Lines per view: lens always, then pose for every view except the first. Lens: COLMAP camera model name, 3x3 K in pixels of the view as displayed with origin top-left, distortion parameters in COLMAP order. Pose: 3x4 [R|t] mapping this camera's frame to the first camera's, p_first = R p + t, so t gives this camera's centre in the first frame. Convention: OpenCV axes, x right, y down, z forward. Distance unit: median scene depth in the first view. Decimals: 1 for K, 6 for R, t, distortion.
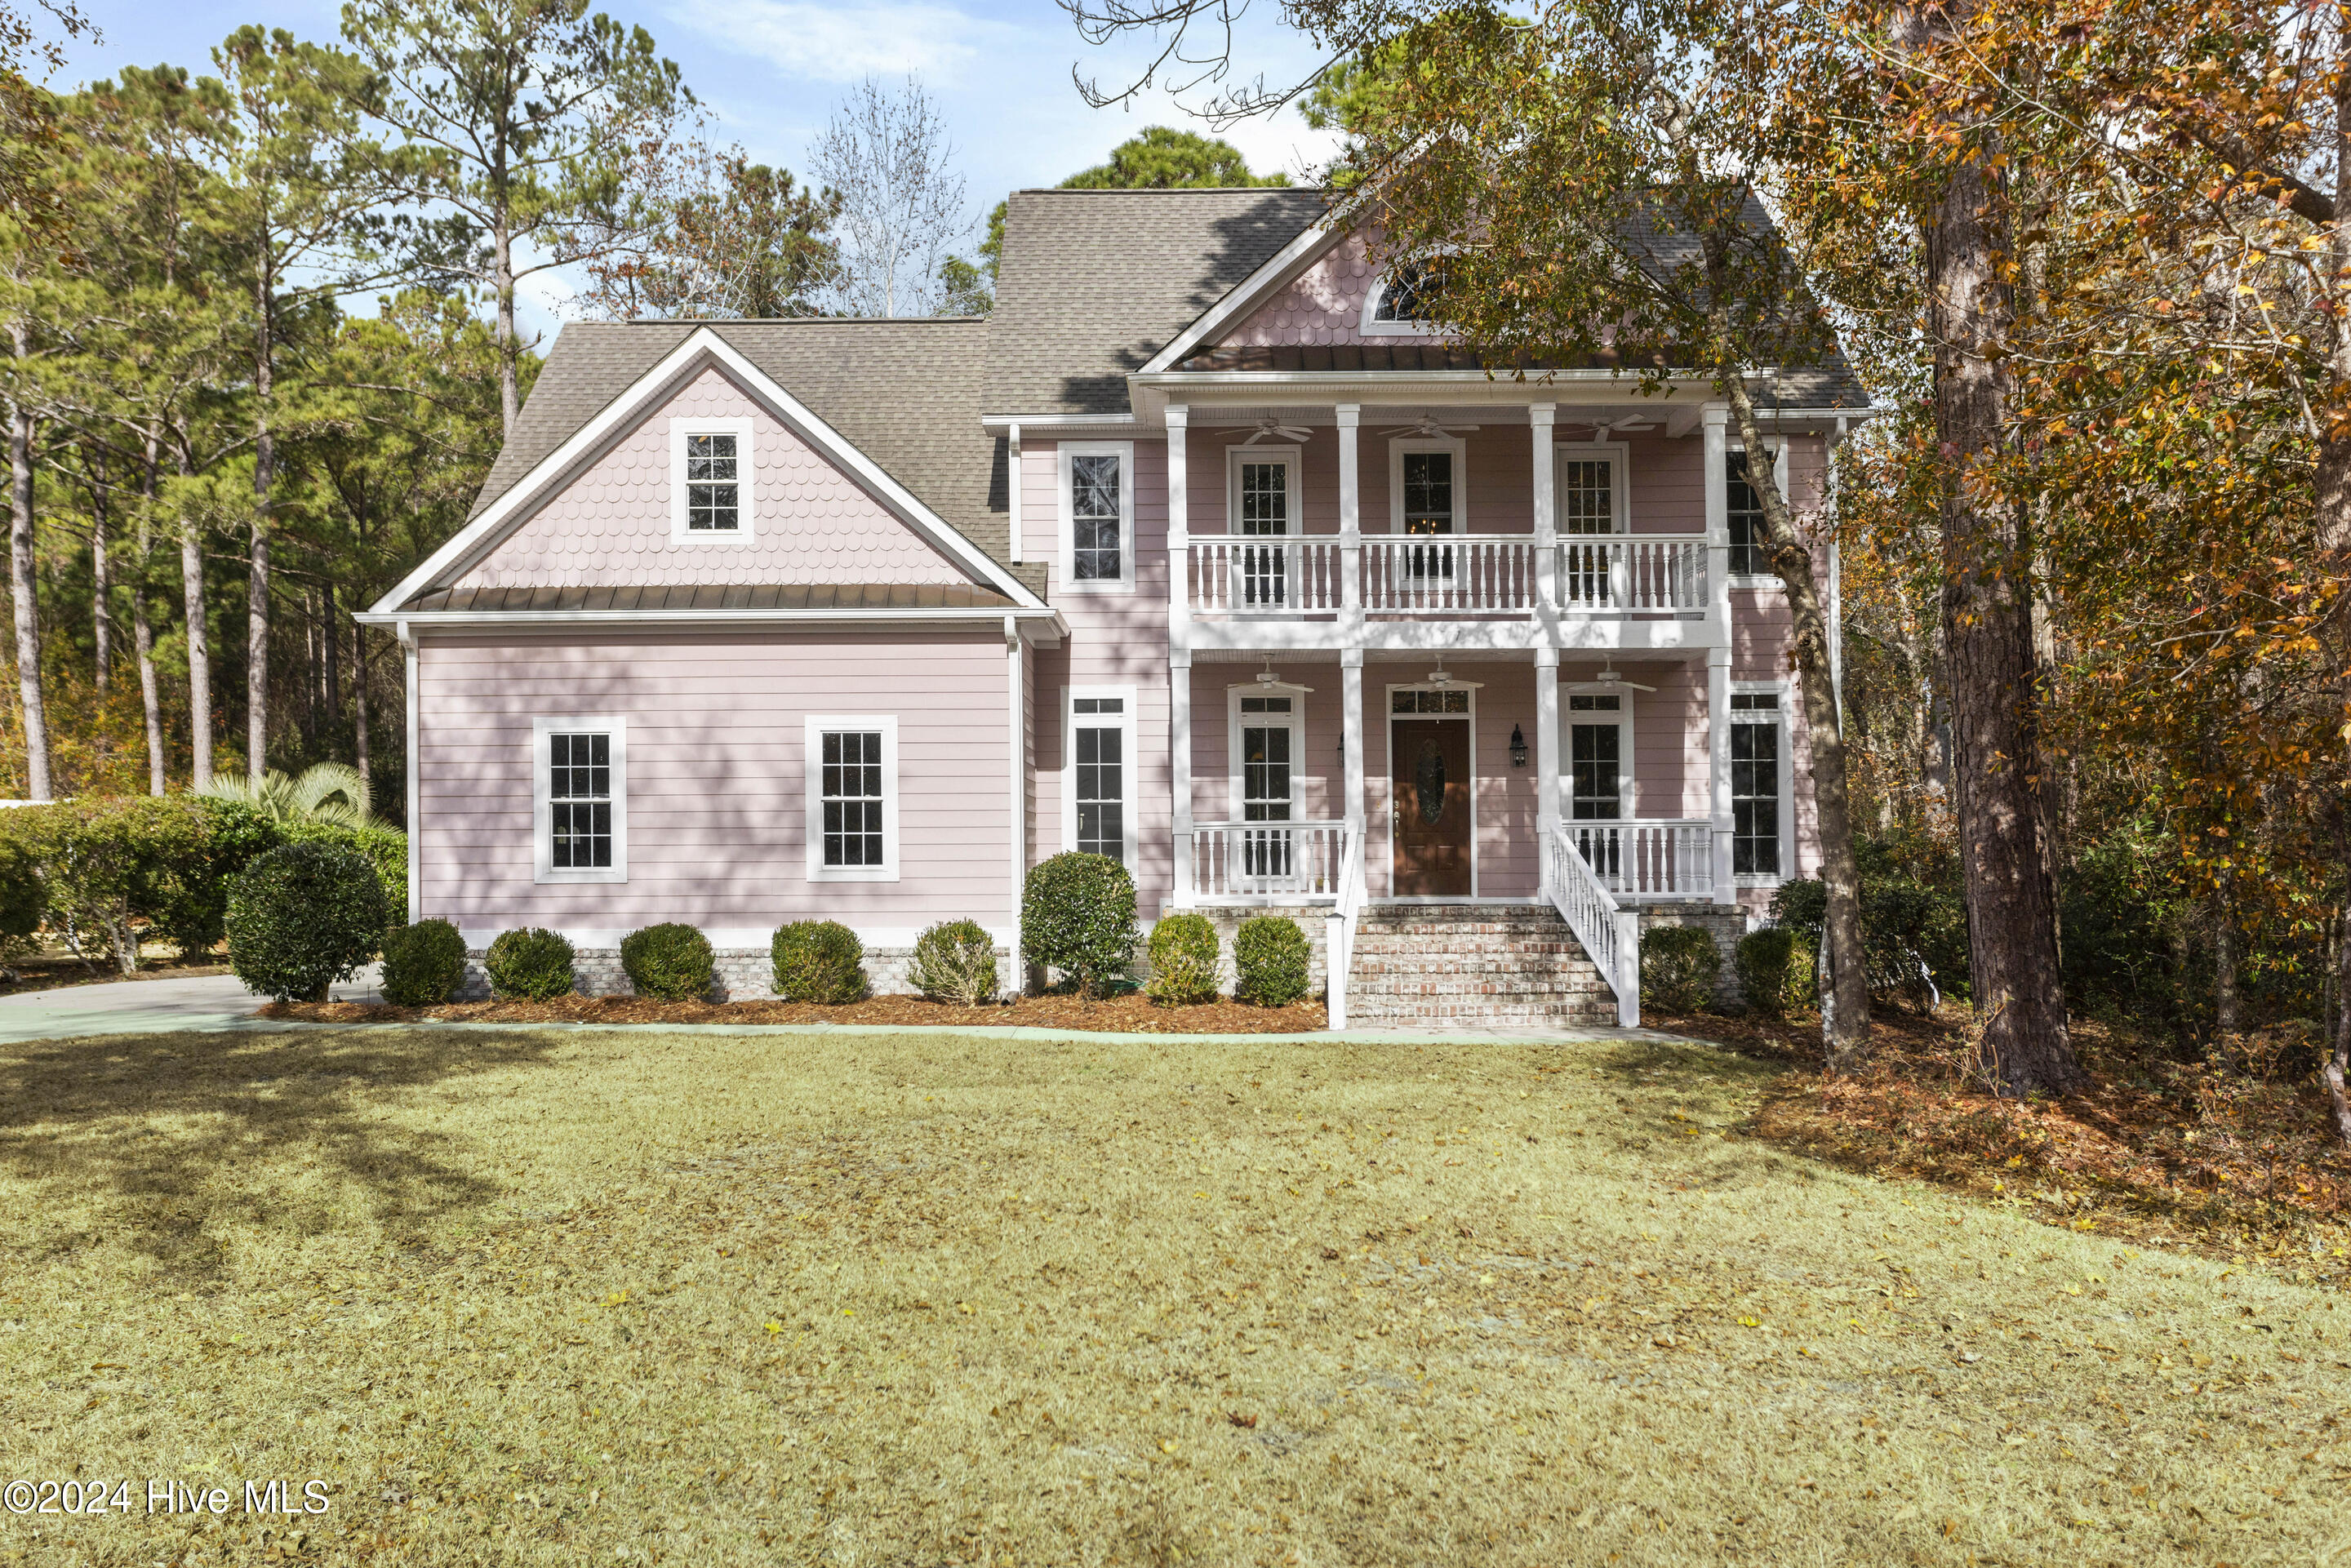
lens RADIAL K [[1842.0, 0, 1175.5], [0, 1842.0, 784.0], [0, 0, 1]] dist [0.001357, 0.000289]
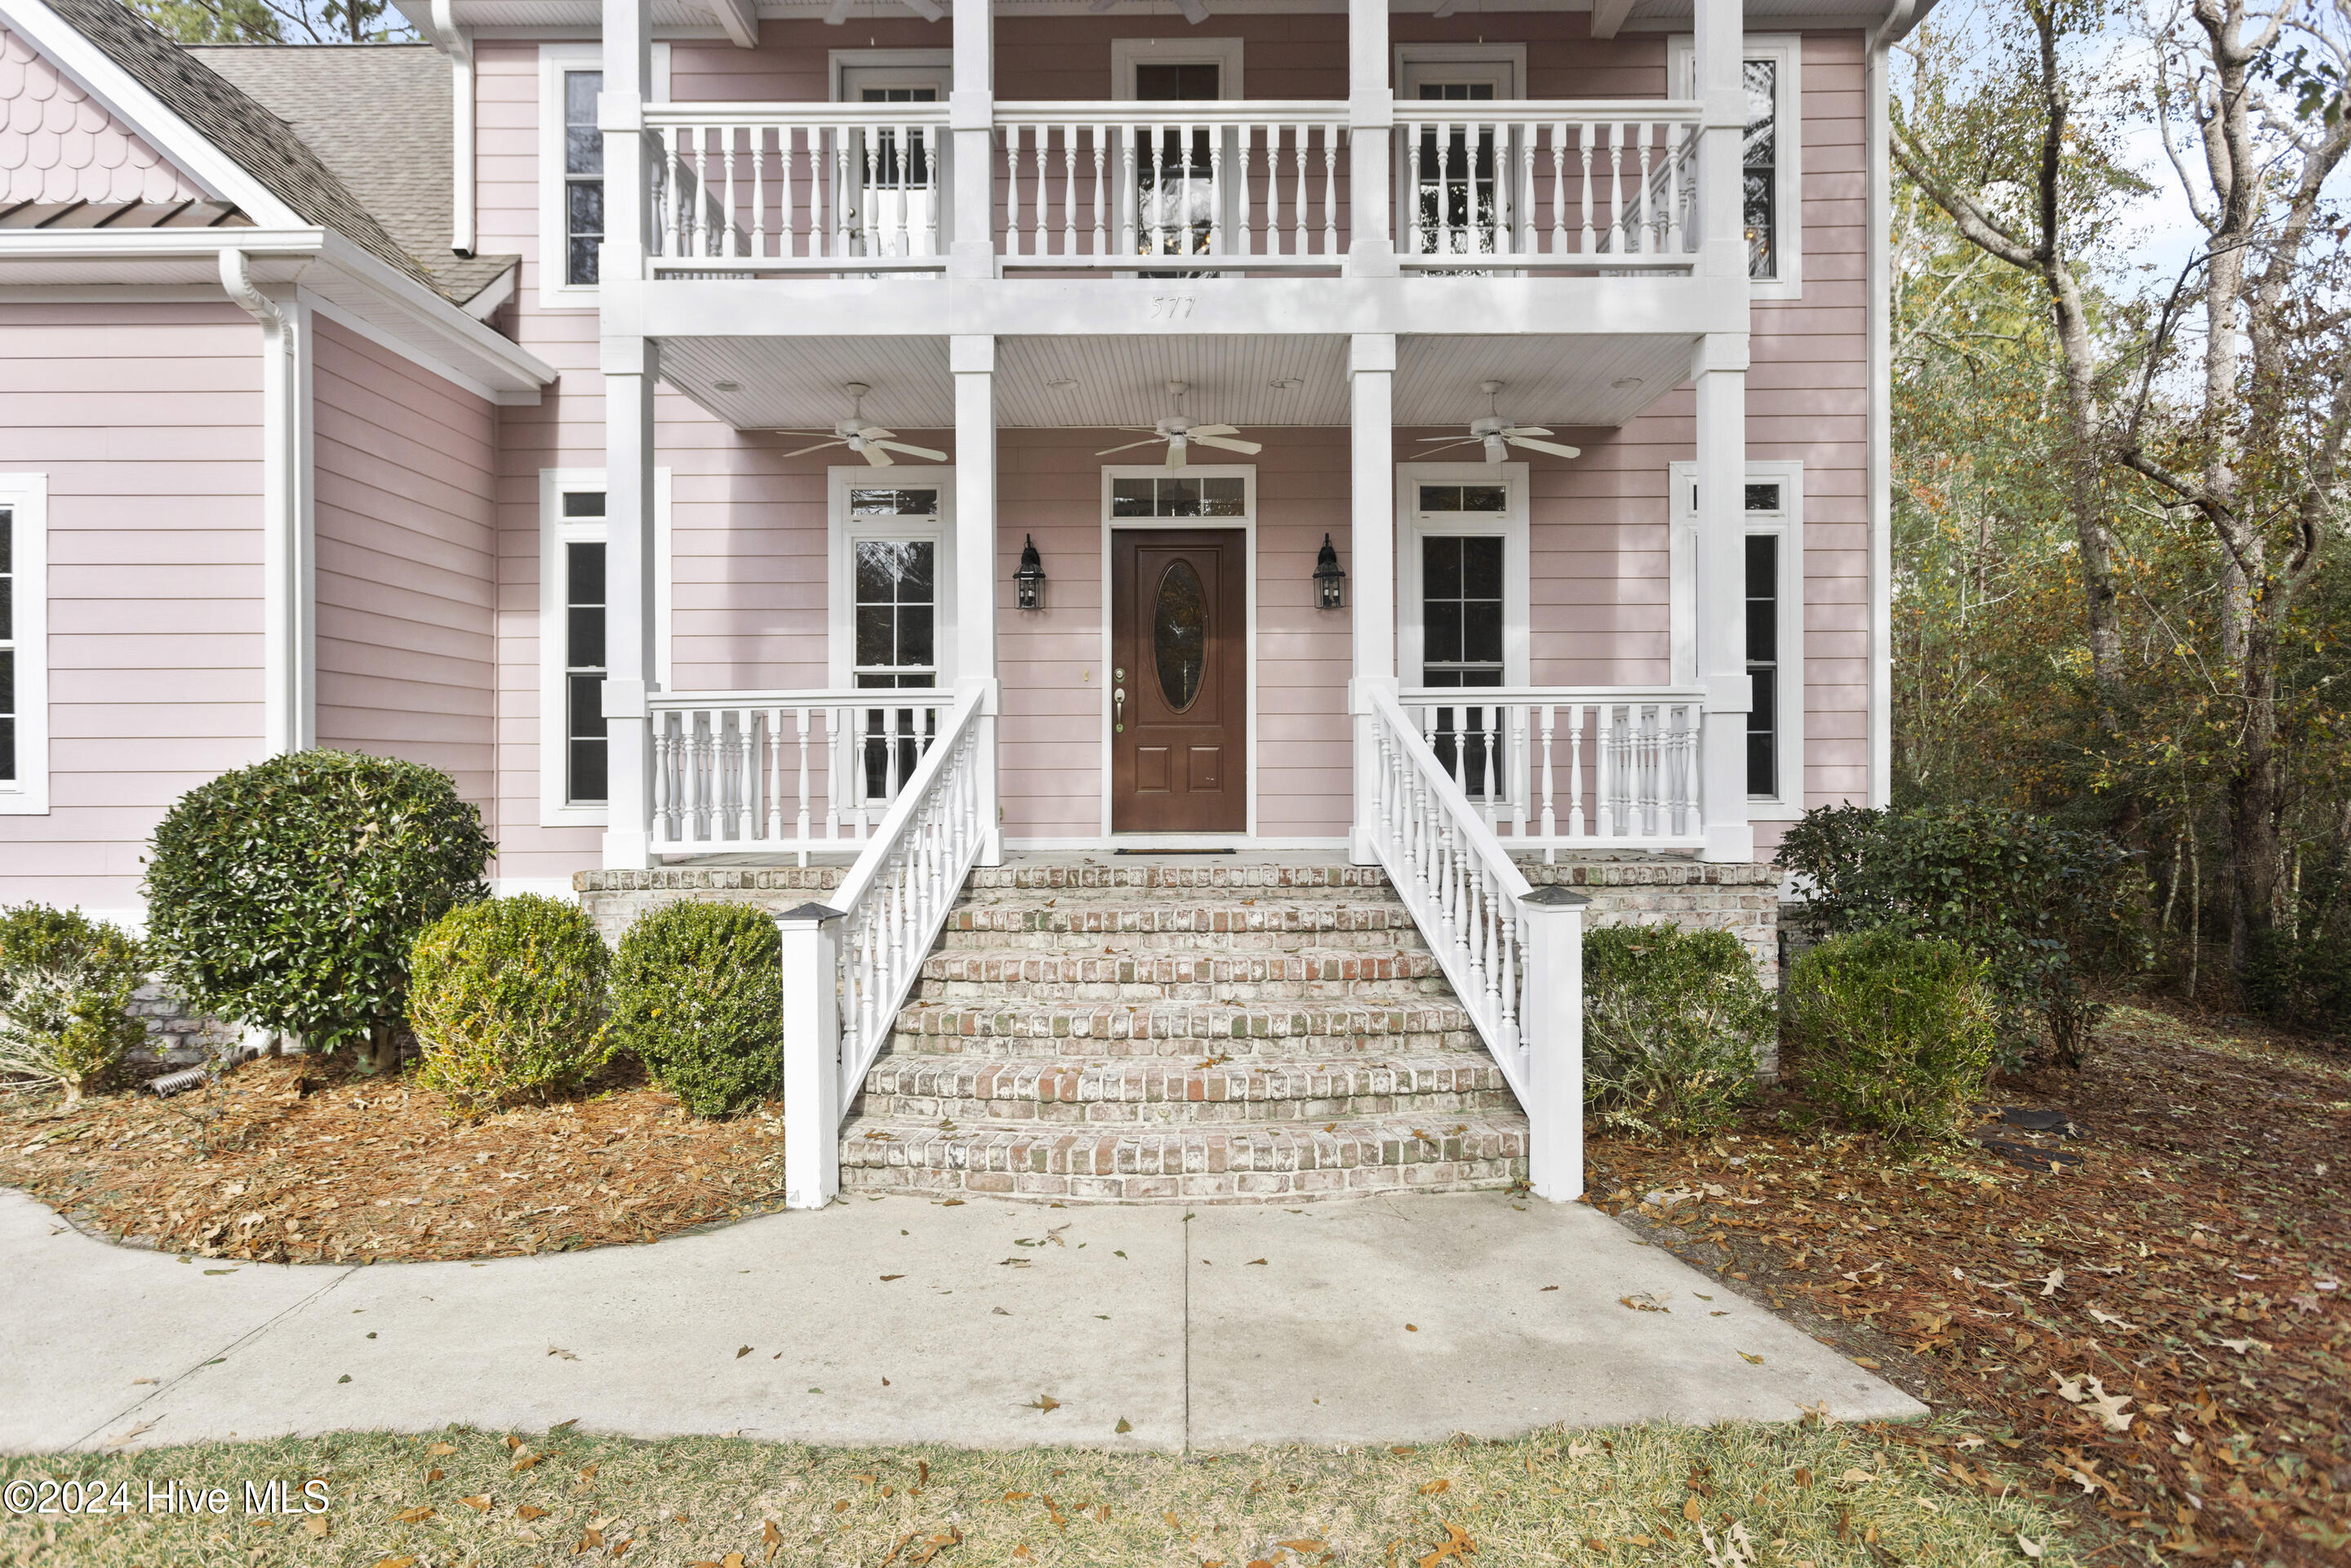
lens RADIAL K [[1394.0, 0, 1175.5], [0, 1394.0, 784.0], [0, 0, 1]] dist [0.001150, -0.000166]
pose [[0.999457, -0.000262, 0.032957, 0.136537], [-0.001318, 0.998851, 0.047903, 0.026839], [-0.032932, -0.047921, 0.998308, 0.623123]]
